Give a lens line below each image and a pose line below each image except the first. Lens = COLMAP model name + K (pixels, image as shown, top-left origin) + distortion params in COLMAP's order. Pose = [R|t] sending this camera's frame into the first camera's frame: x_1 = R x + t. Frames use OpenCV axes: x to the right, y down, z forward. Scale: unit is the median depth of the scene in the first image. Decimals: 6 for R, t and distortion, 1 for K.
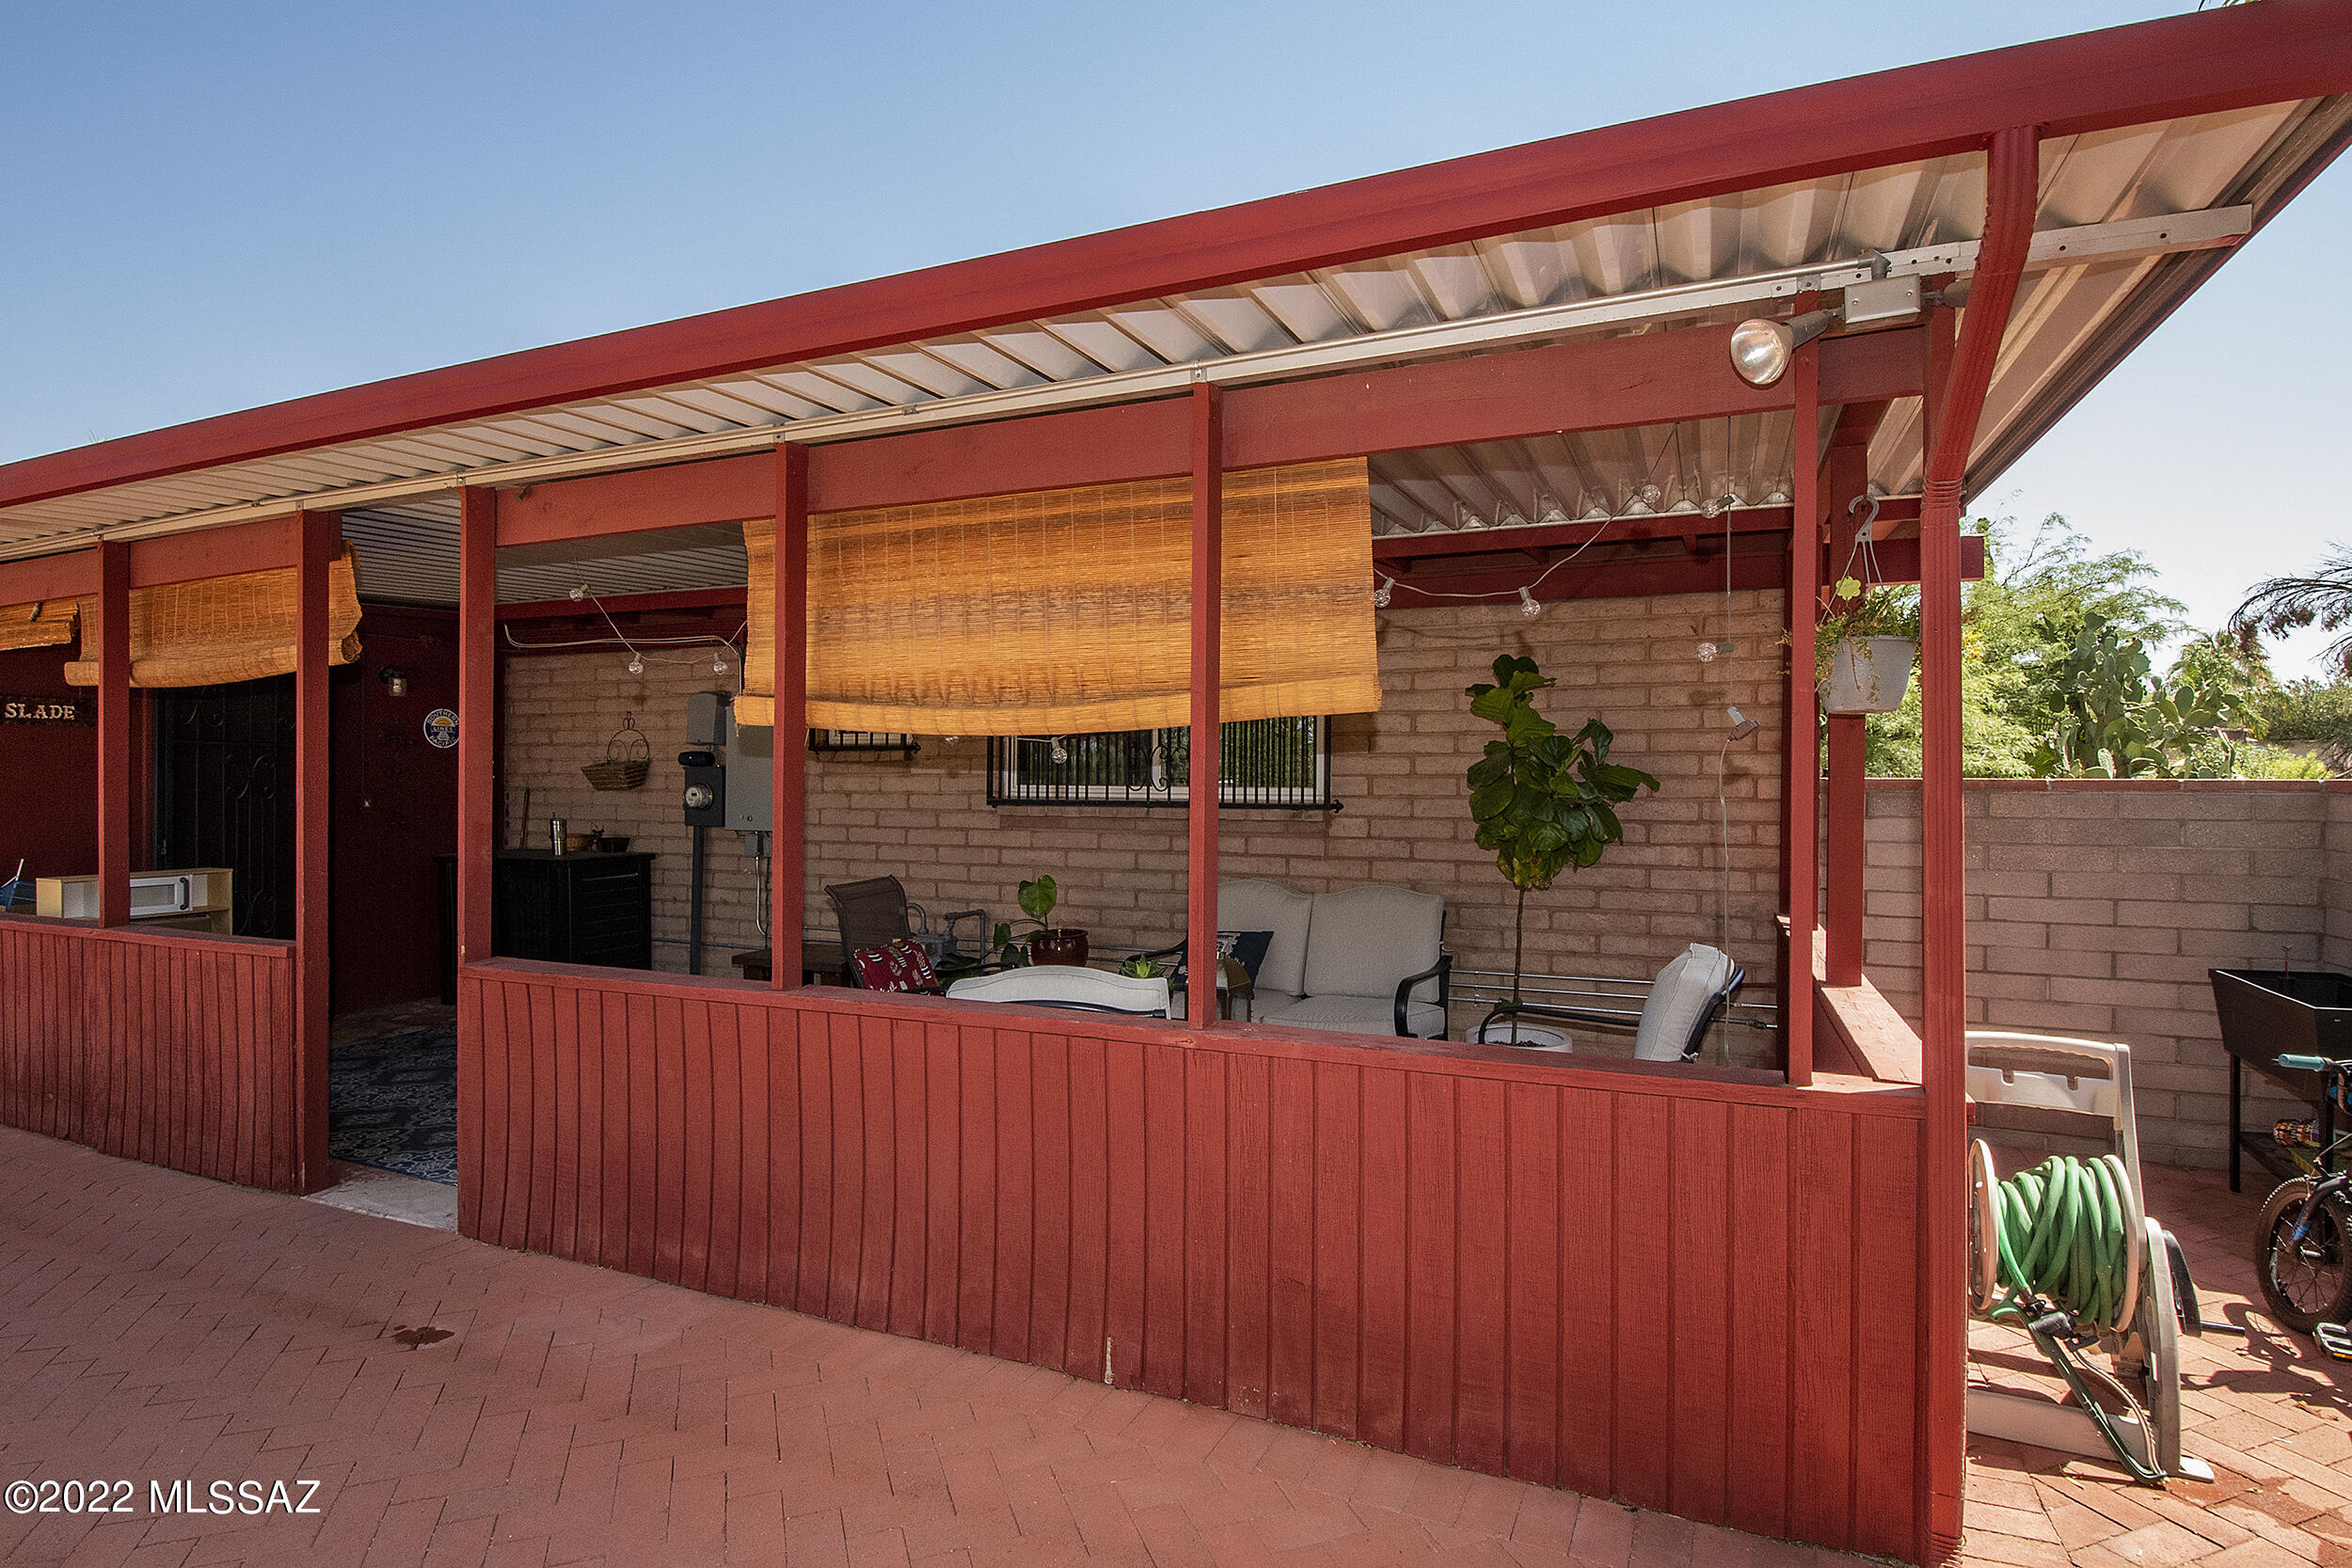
lens RADIAL K [[1195.3, 0, 1176.0], [0, 1195.3, 784.0], [0, 0, 1]] dist [0.002812, 0.000212]
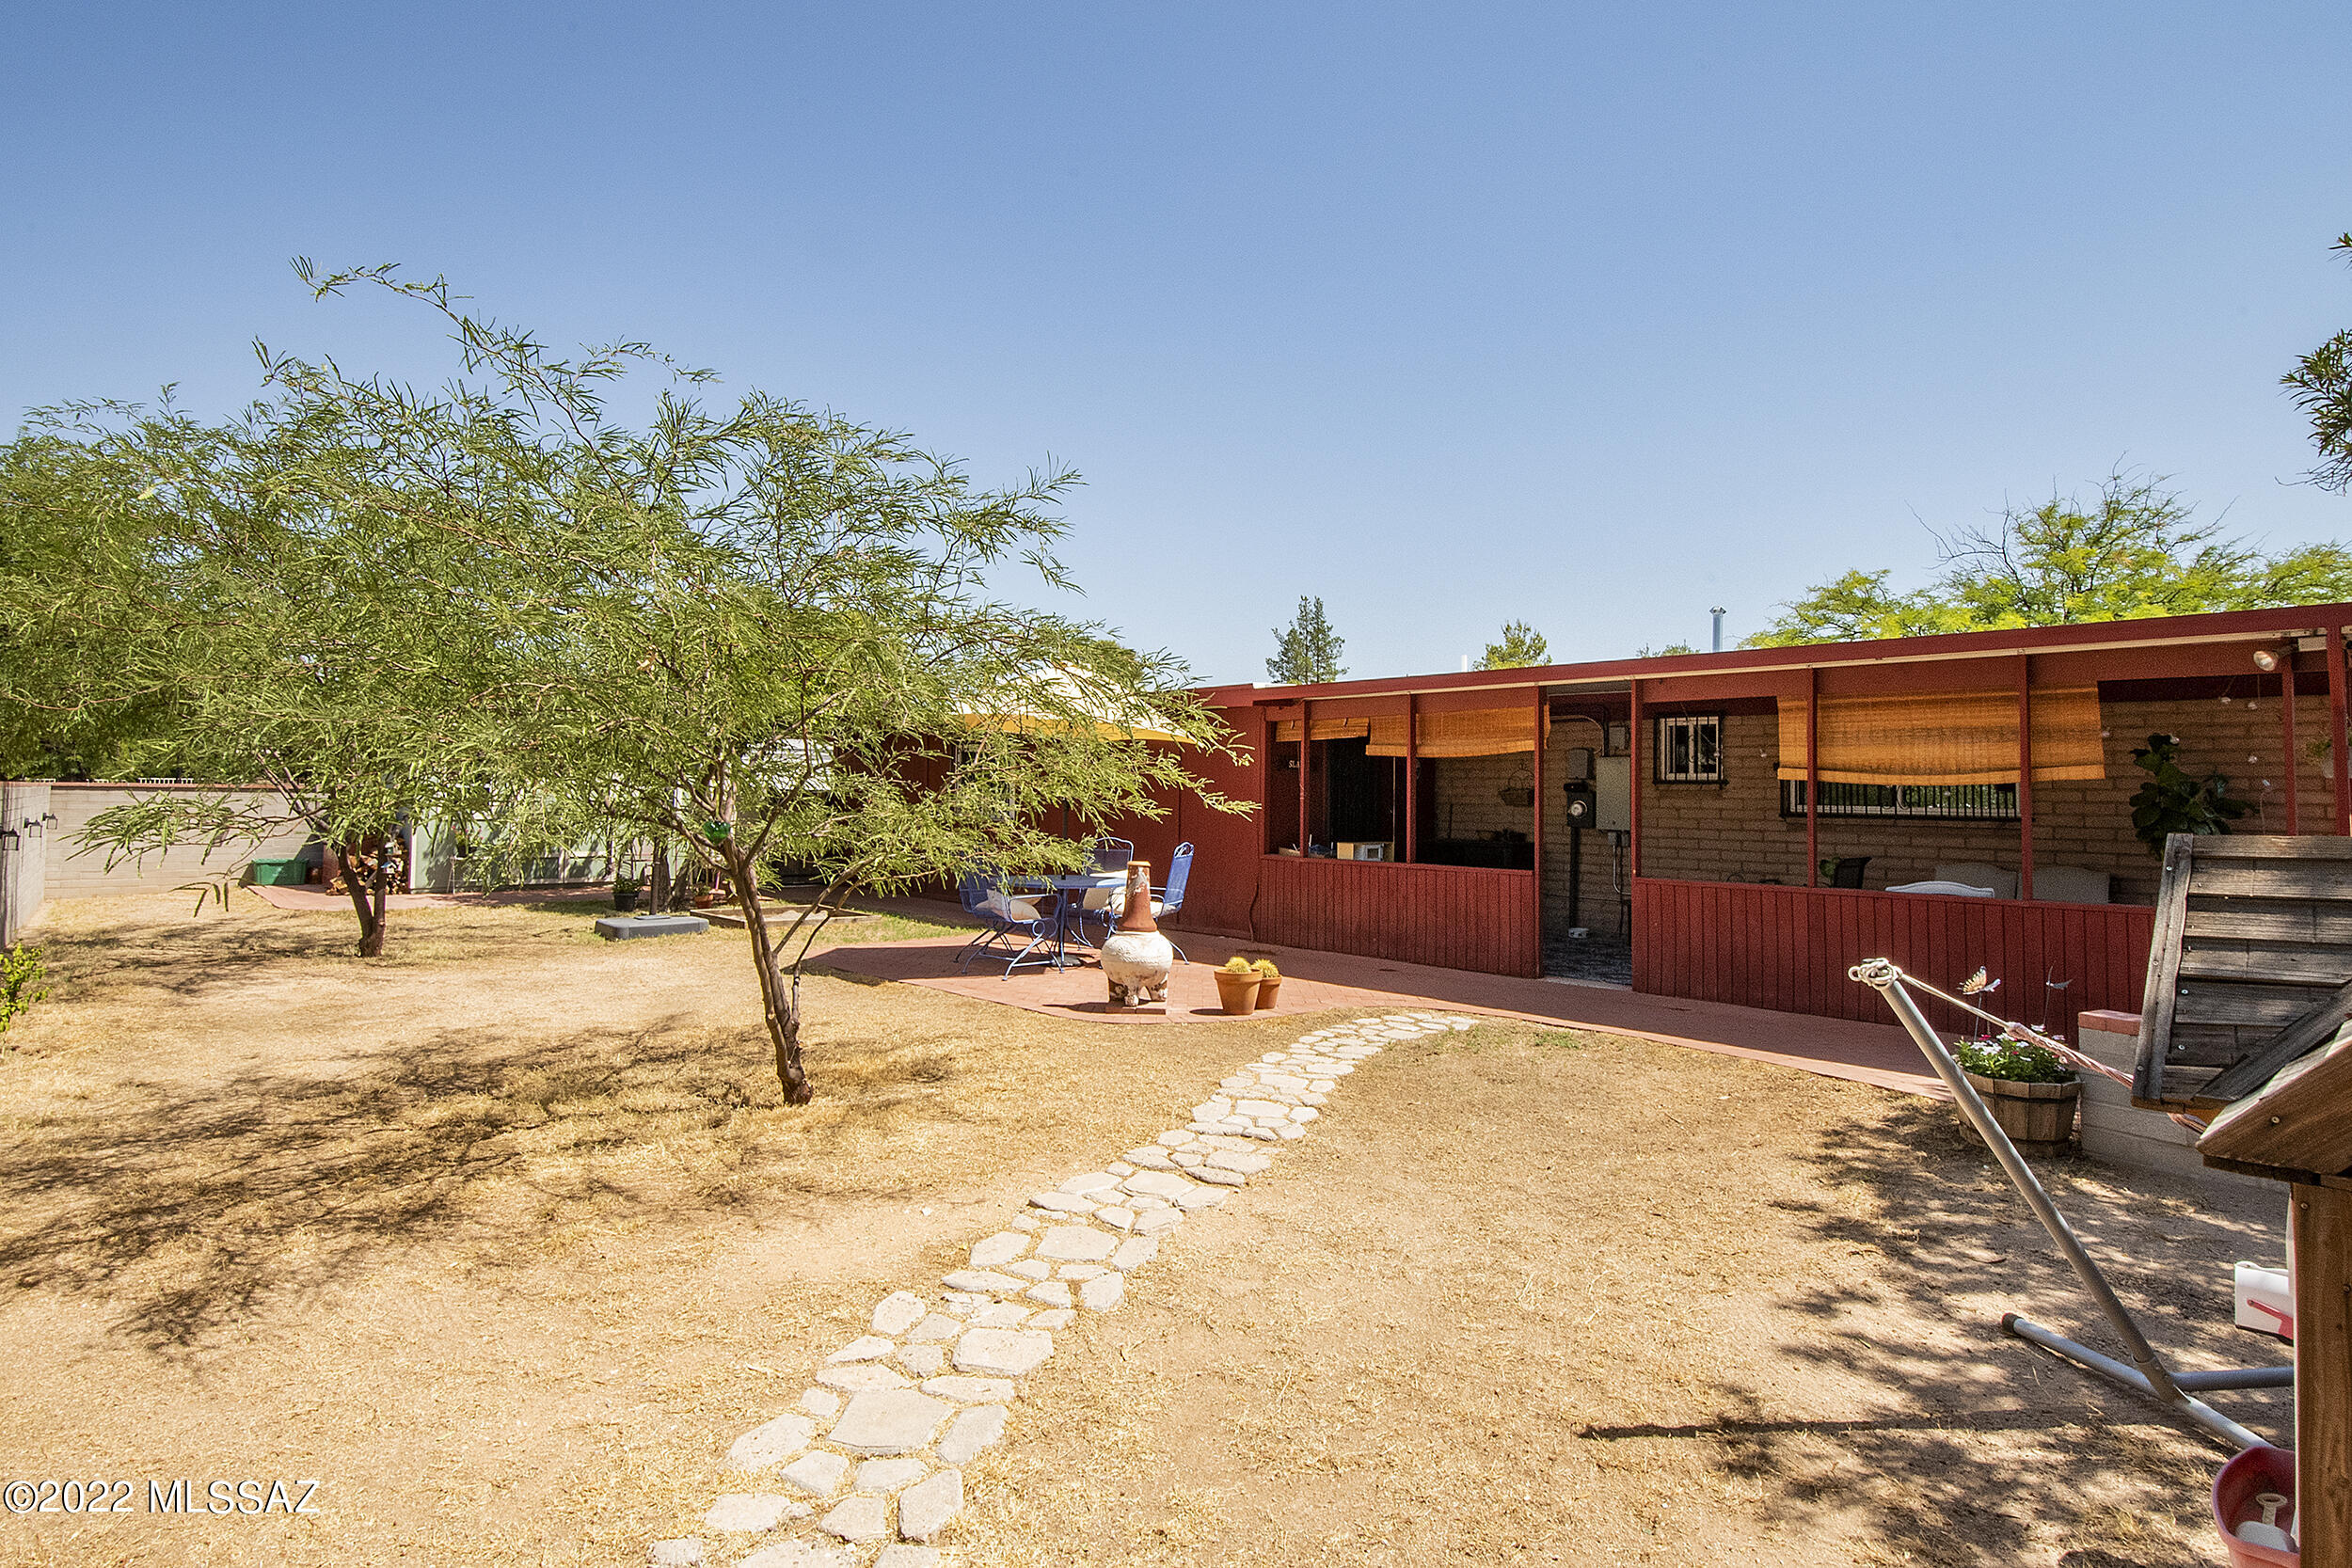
lens RADIAL K [[1228.1, 0, 1184.5], [0, 1228.1, 720.3], [0, 0, 1]] dist [0.000434, -0.016893]
pose [[0.930871, -0.013003, -0.365118, -0.358179], [-0.011516, 0.997826, -0.064894, 0.004528], [0.365168, 0.064613, 0.928697, -1.090875]]
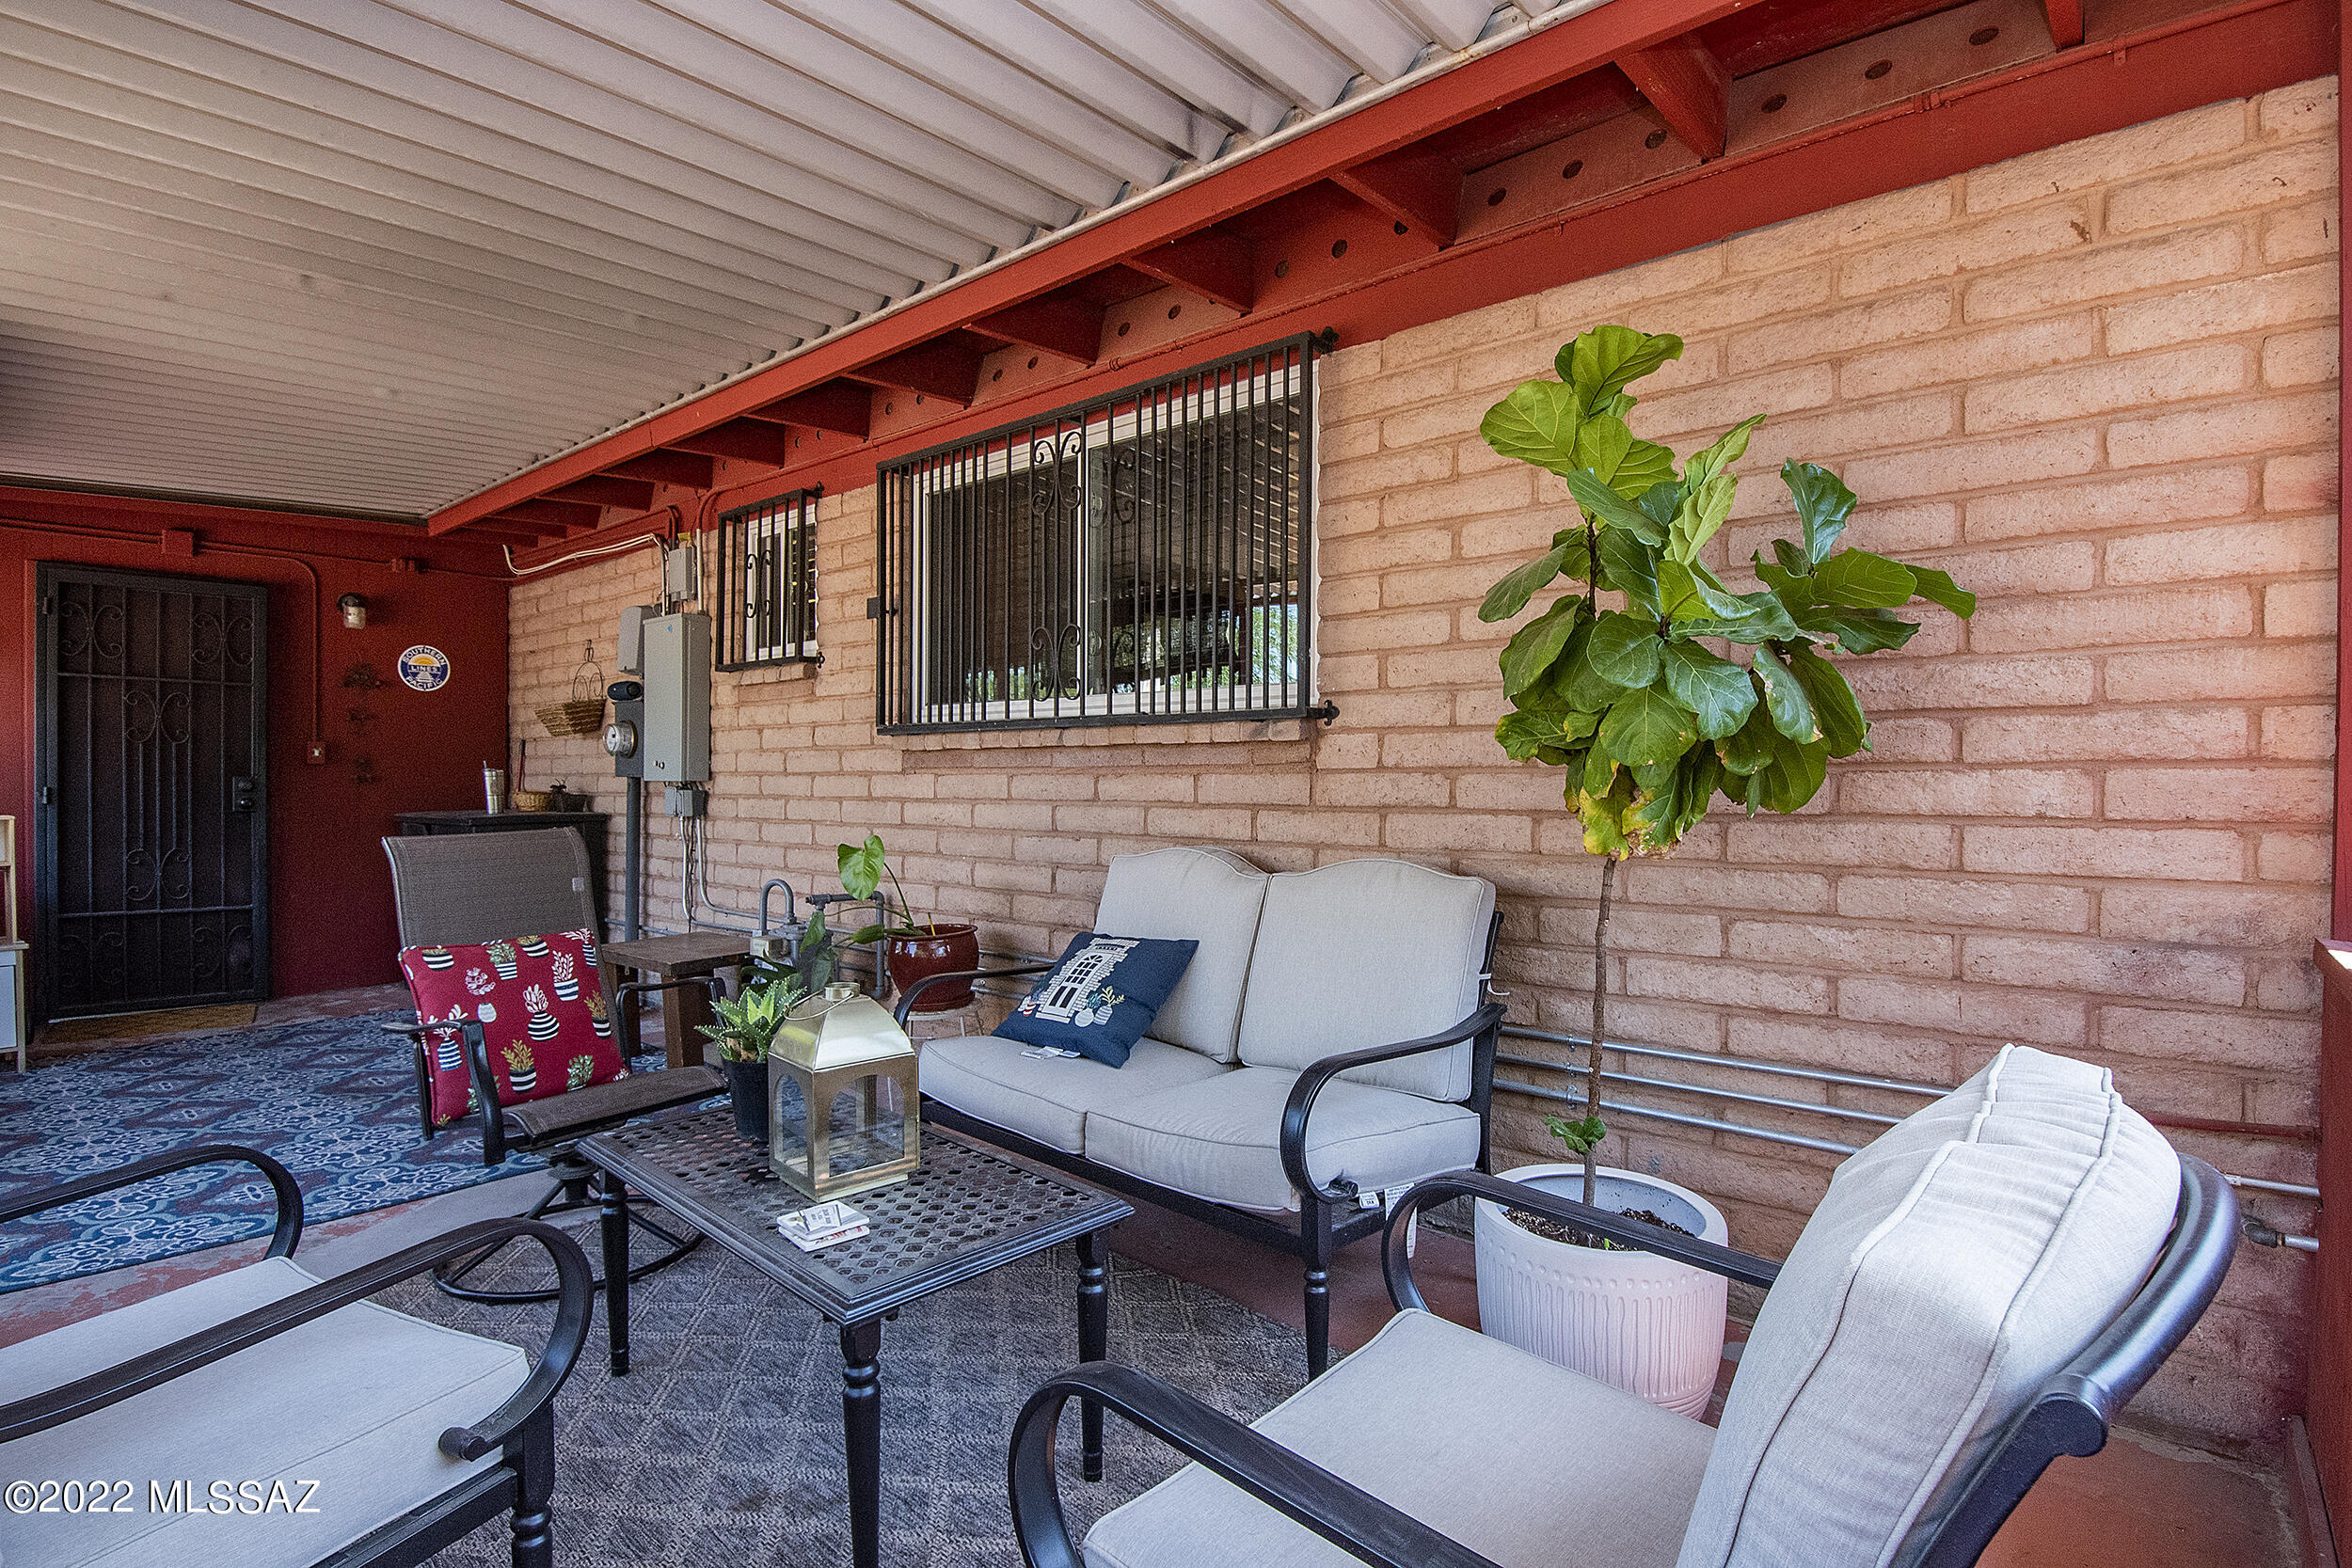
lens RADIAL K [[1209.1, 0, 1168.5], [0, 1209.1, 805.0], [0, 0, 1]] dist [0.002278, -0.022984]
pose [[0.942893, 0.005221, -0.333054, 0.259467], [-0.001148, 0.999922, 0.012423, 0.056225], [0.333093, -0.011331, 0.942826, 0.481114]]
